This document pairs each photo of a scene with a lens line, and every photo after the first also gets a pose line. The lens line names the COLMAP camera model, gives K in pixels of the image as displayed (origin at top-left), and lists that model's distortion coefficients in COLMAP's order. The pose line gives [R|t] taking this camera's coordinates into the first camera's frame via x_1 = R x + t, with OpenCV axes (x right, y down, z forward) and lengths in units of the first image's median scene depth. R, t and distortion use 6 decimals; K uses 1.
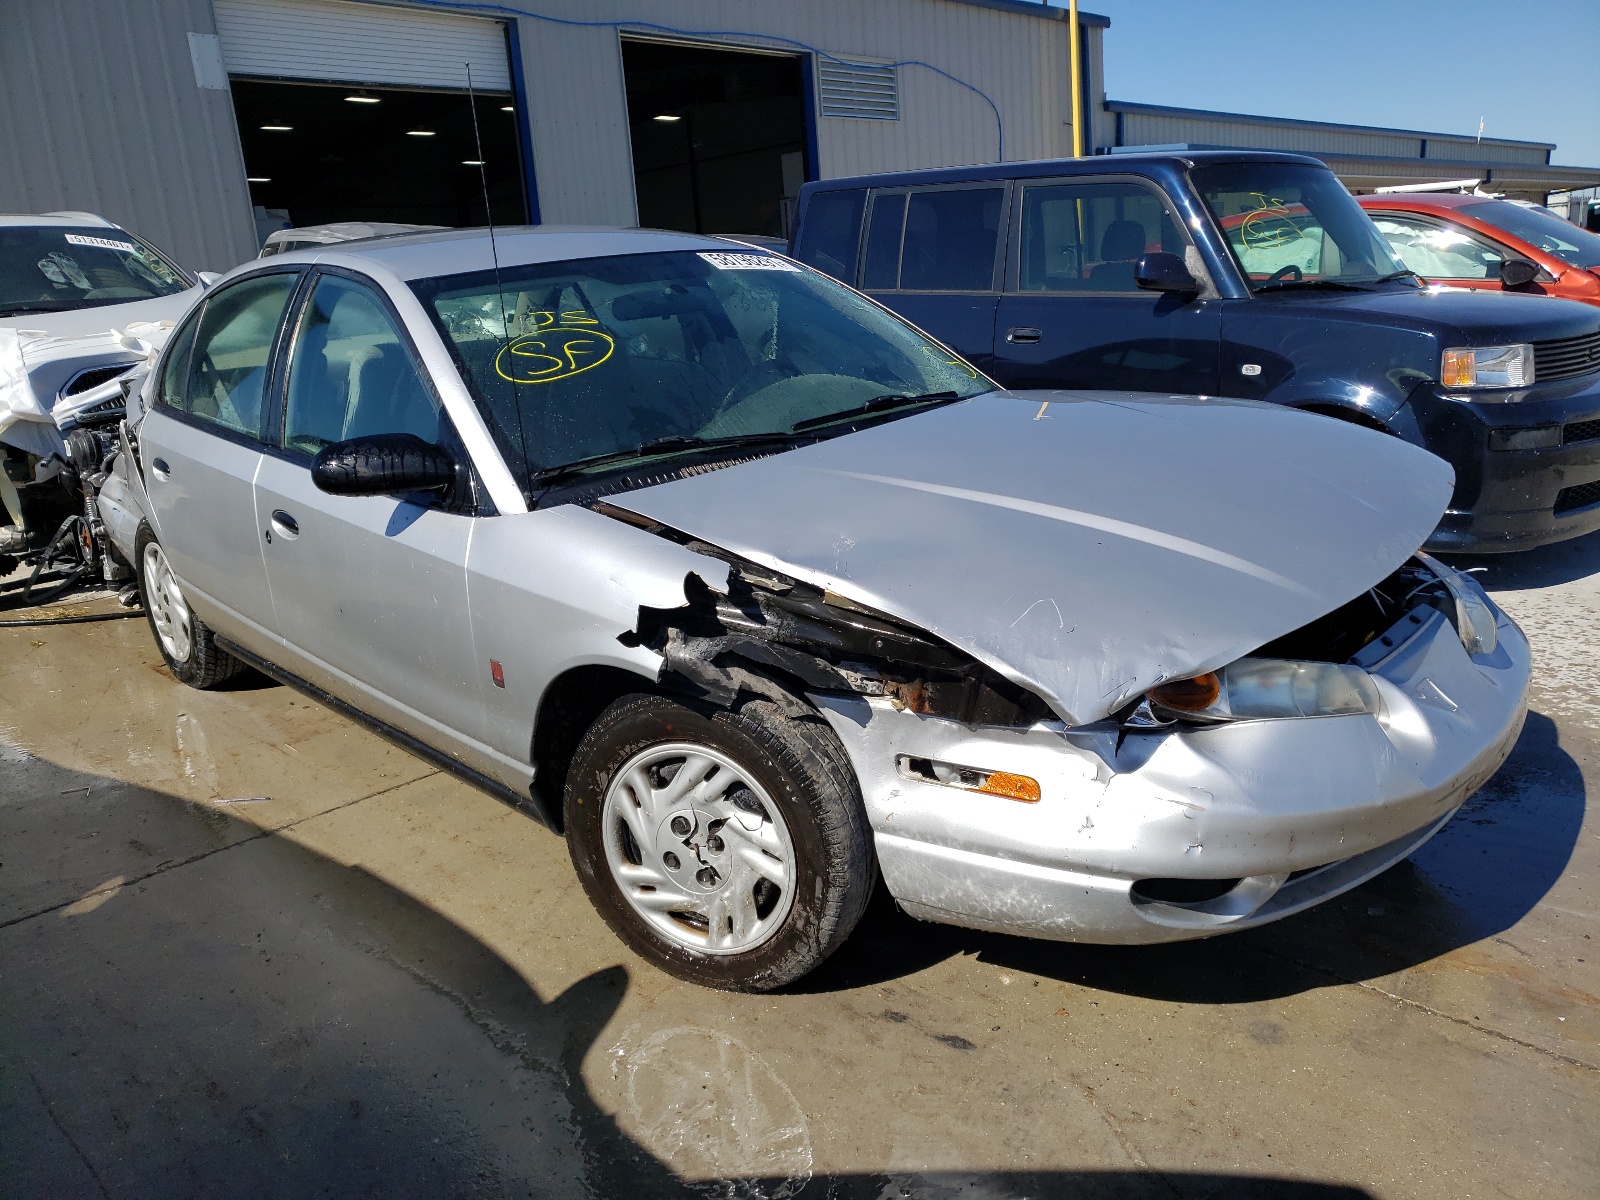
lens RADIAL K [[1383.5, 0, 800.0], [0, 1383.5, 600.0], [0, 0, 1]] dist [0.041769, -0.016269]
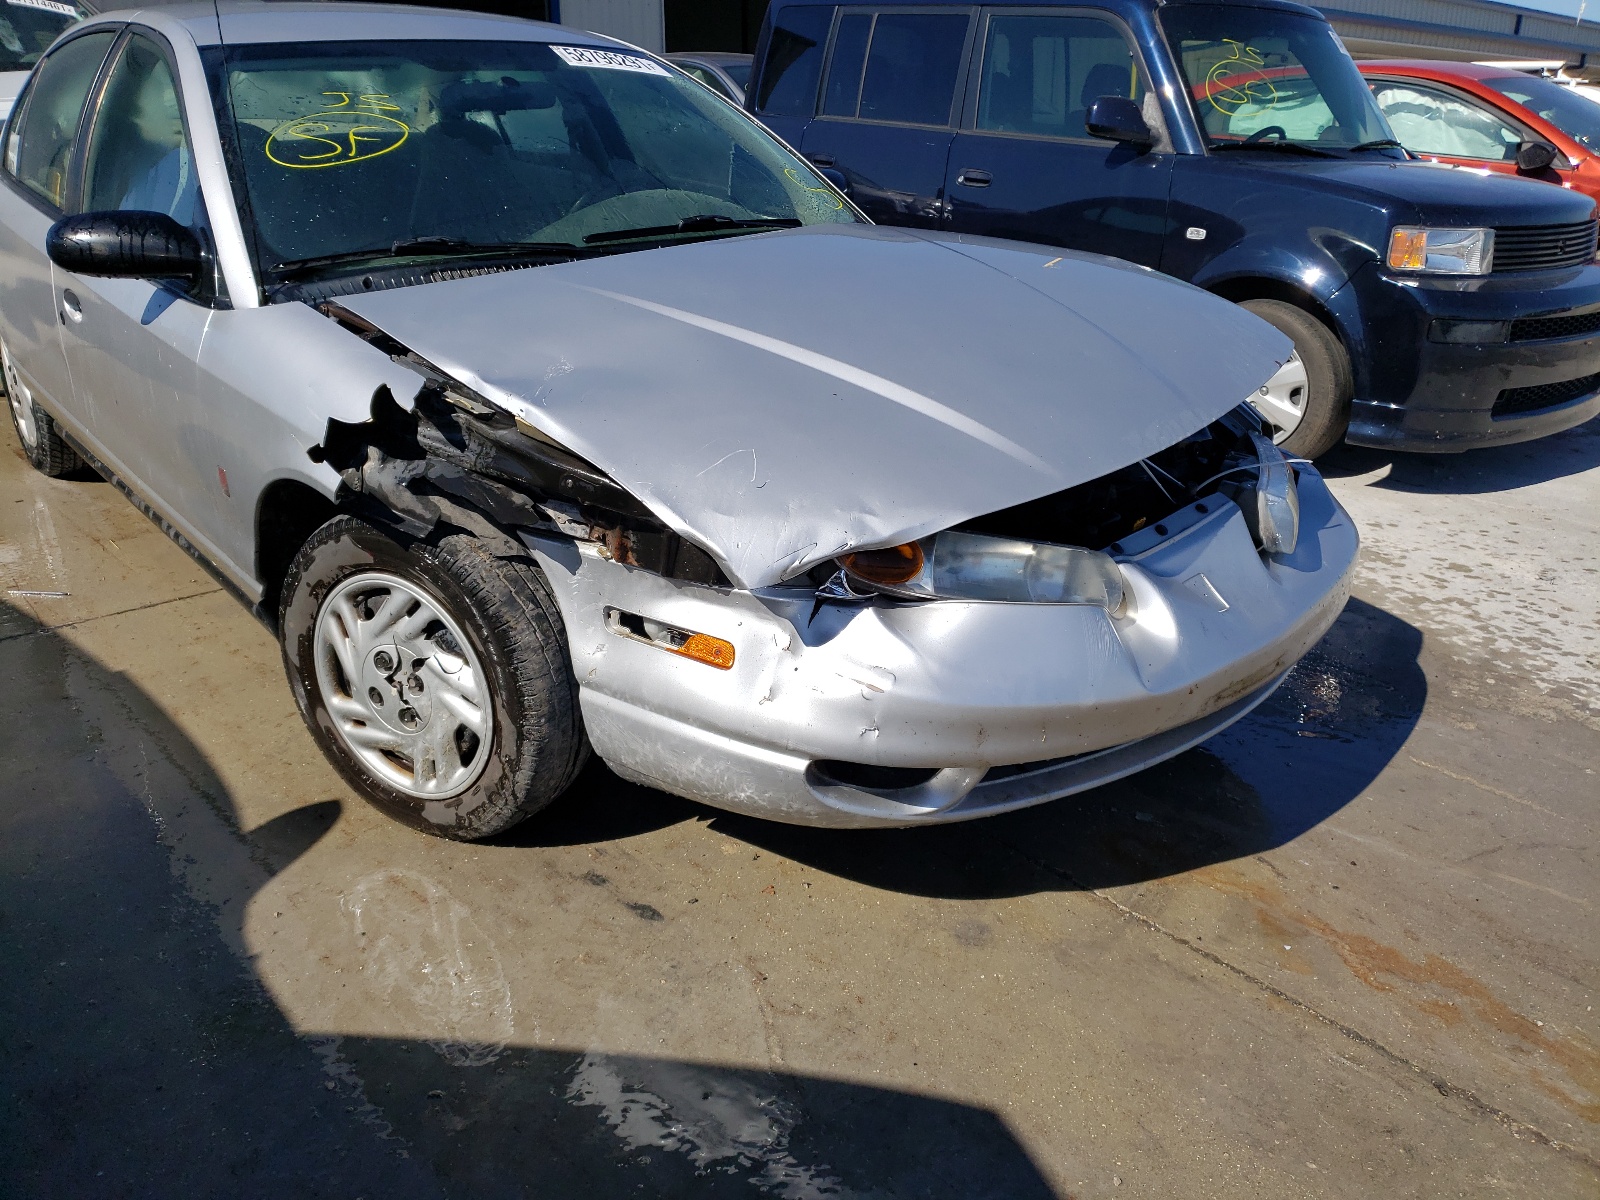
lens RADIAL K [[1366.1, 0, 800.0], [0, 1366.1, 600.0], [0, 0, 1]] dist [0.023043, 0.007238]
pose [[0.995532, 0.089586, -0.029822, 0.216079], [-0.085761, 0.990078, 0.111313, -0.004407], [0.039498, -0.108258, 0.993338, 0.099238]]
